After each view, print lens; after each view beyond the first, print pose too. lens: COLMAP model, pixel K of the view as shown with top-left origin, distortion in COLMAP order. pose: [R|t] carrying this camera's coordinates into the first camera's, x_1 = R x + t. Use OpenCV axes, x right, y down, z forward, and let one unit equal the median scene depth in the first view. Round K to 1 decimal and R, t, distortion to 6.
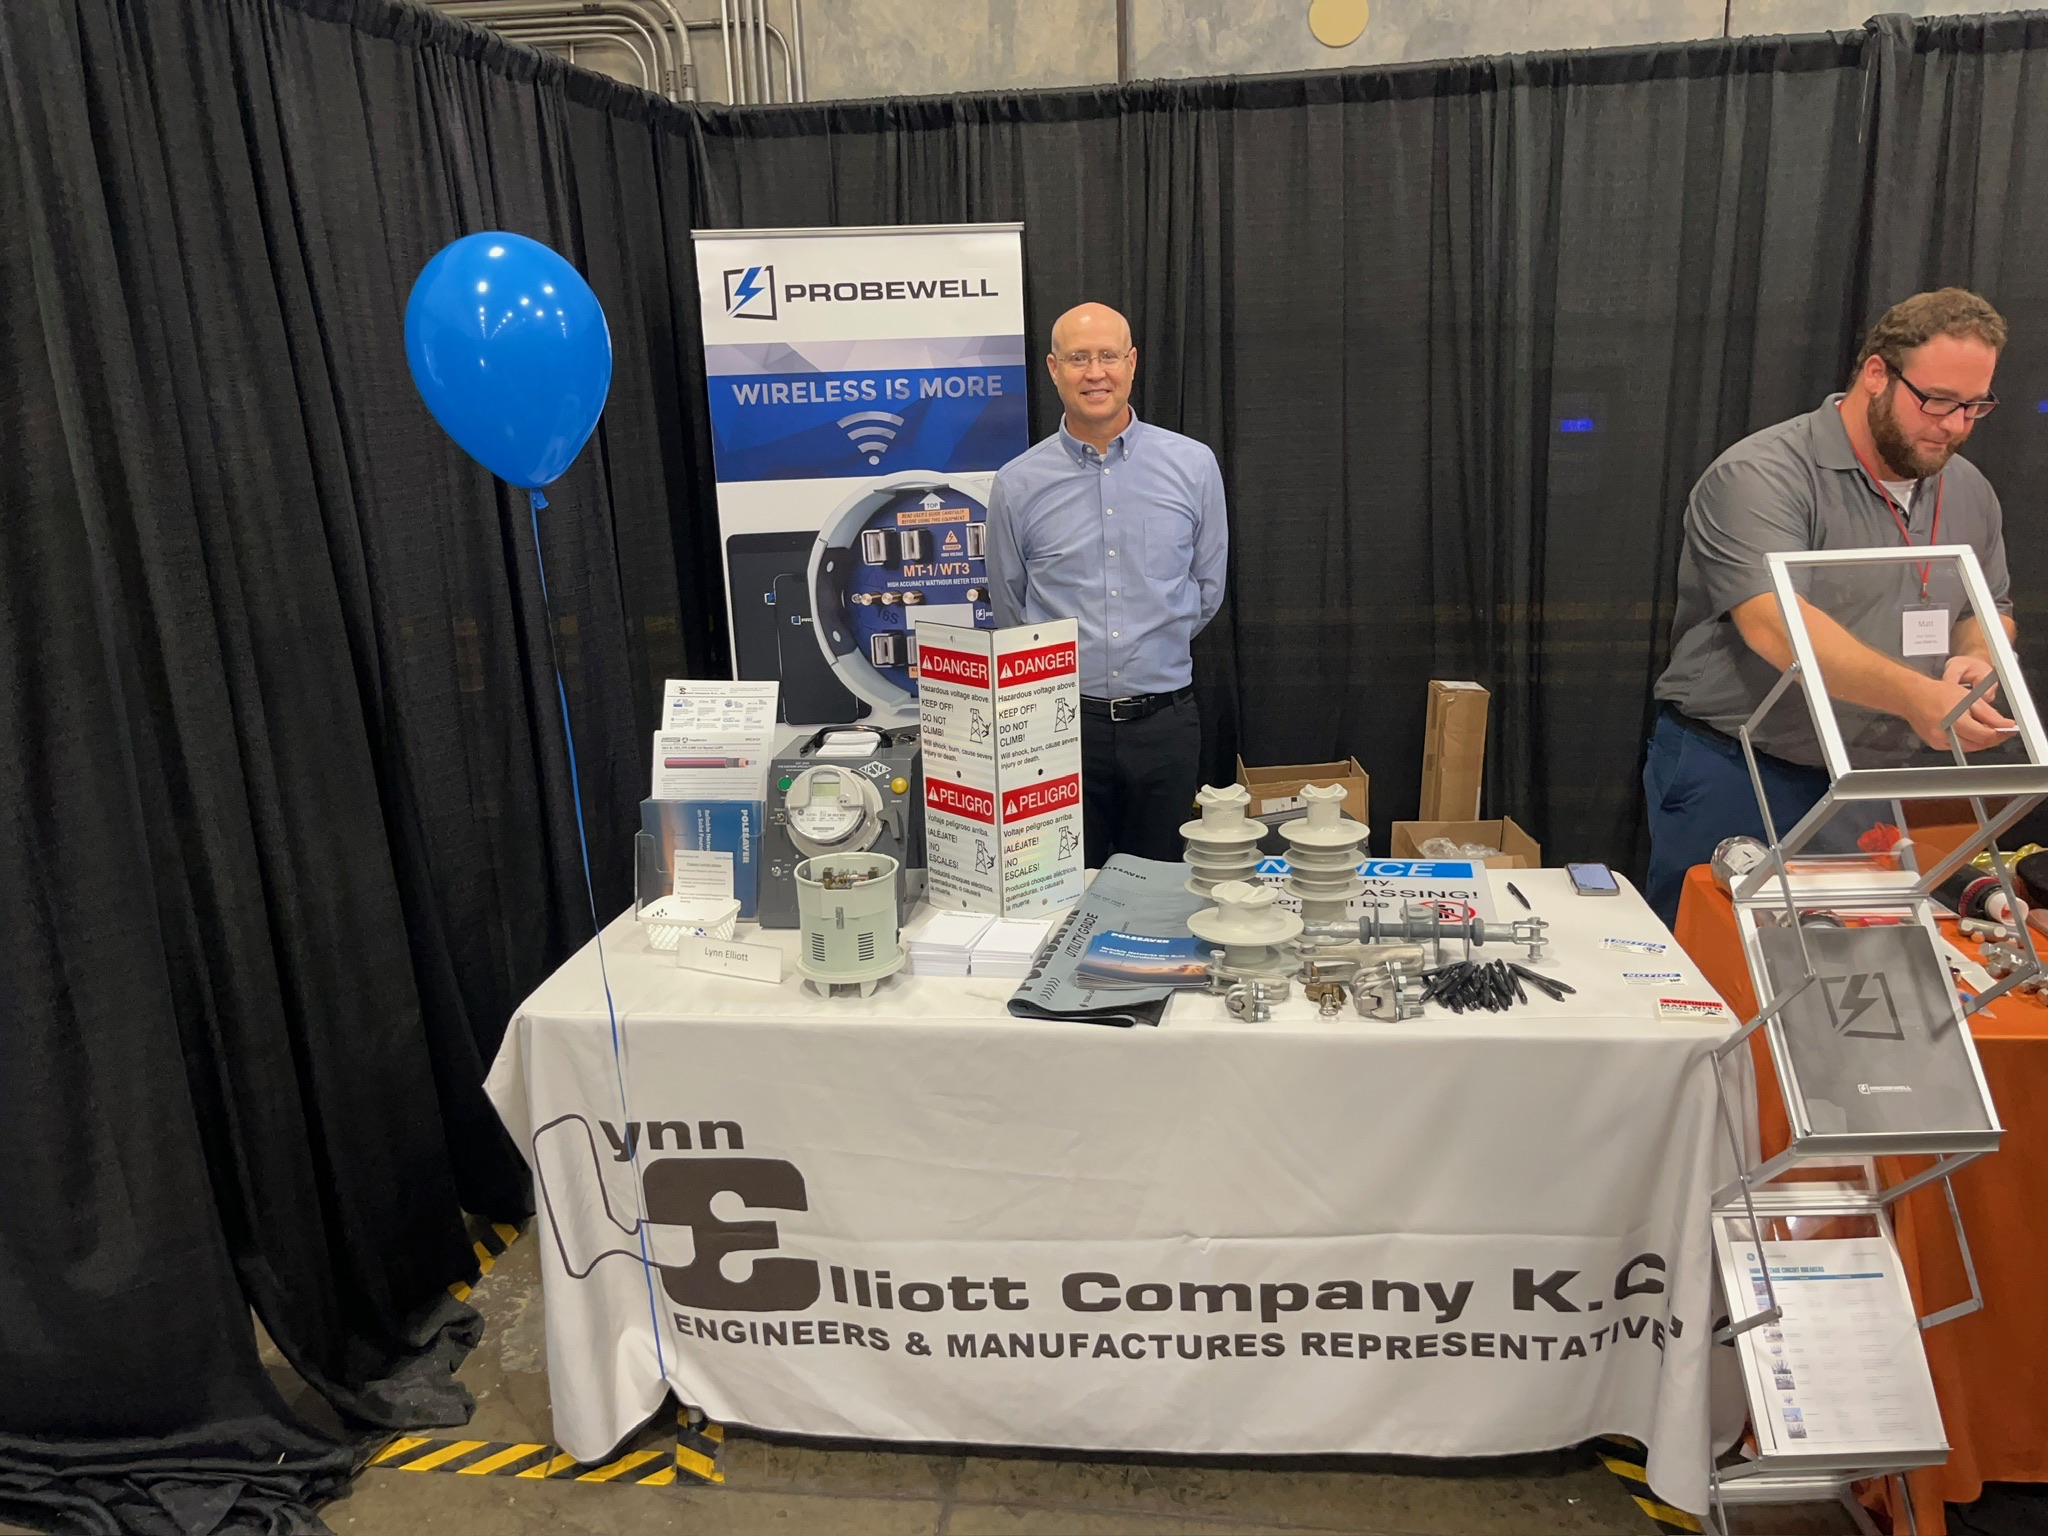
lens RADIAL K [[1563.9, 0, 1173.2], [0, 1563.9, 738.0], [0, 0, 1]] dist [0.073306, -0.133102]
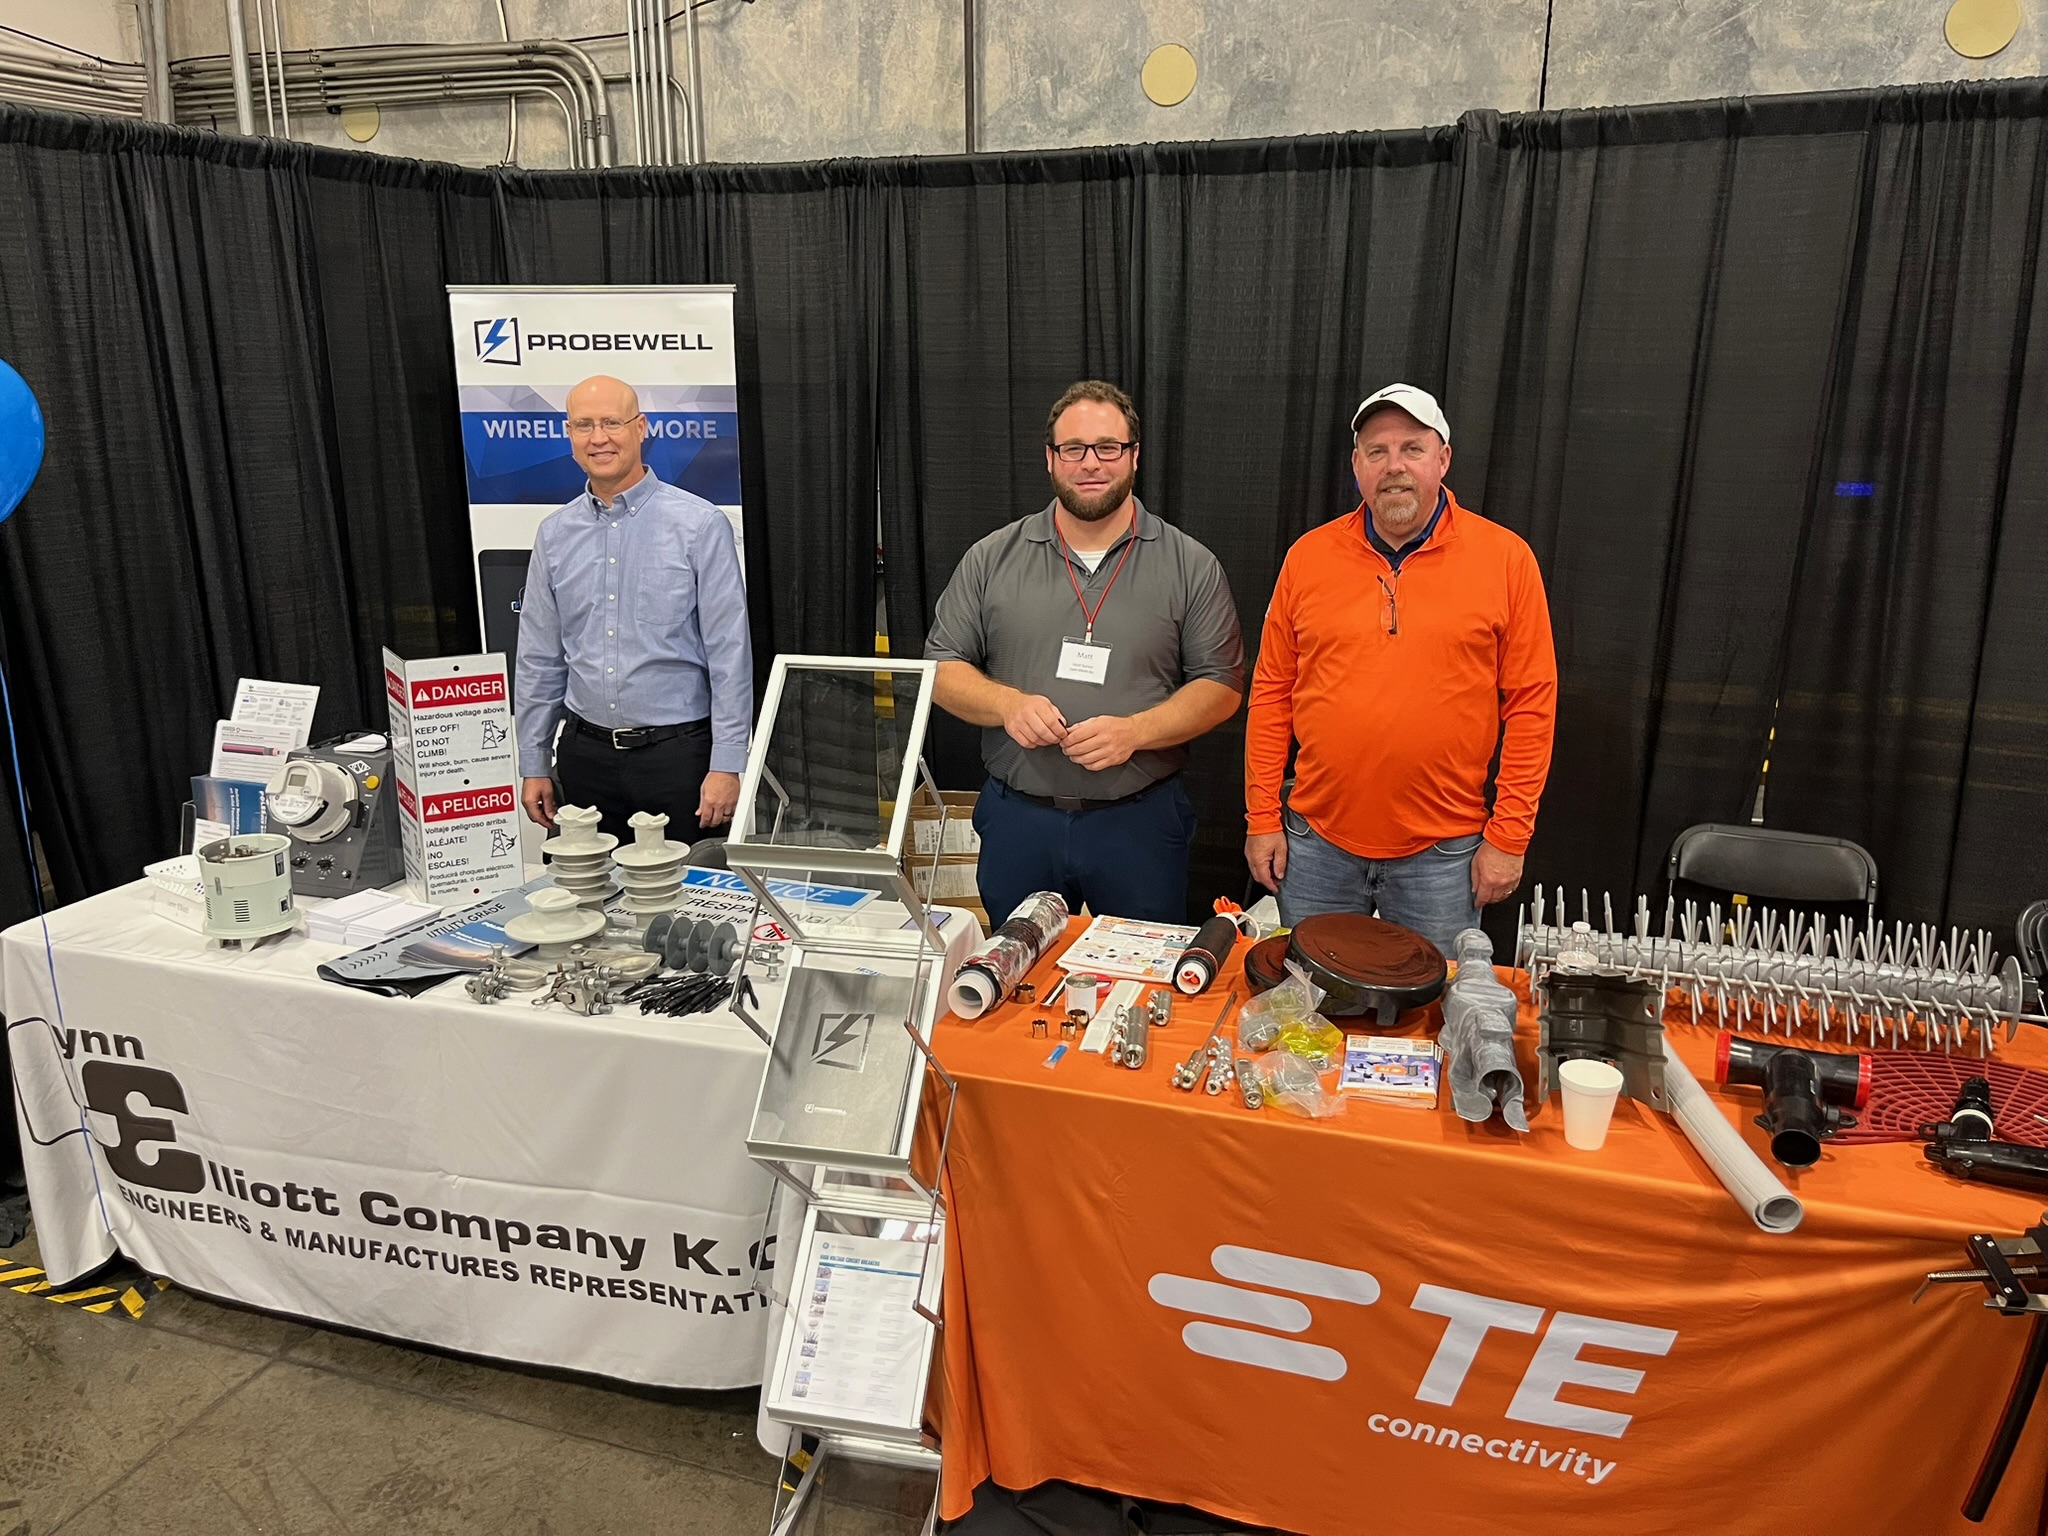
lens RADIAL K [[1566.4, 0, 1061.9], [0, 1566.4, 777.6], [0, 0, 1]] dist [0.062081, -0.094300]
pose [[0.979520, 0.084397, -0.182805, 0.581815], [-0.079704, 0.996276, 0.032884, -0.057239], [0.184899, -0.017640, 0.982599, -0.092464]]
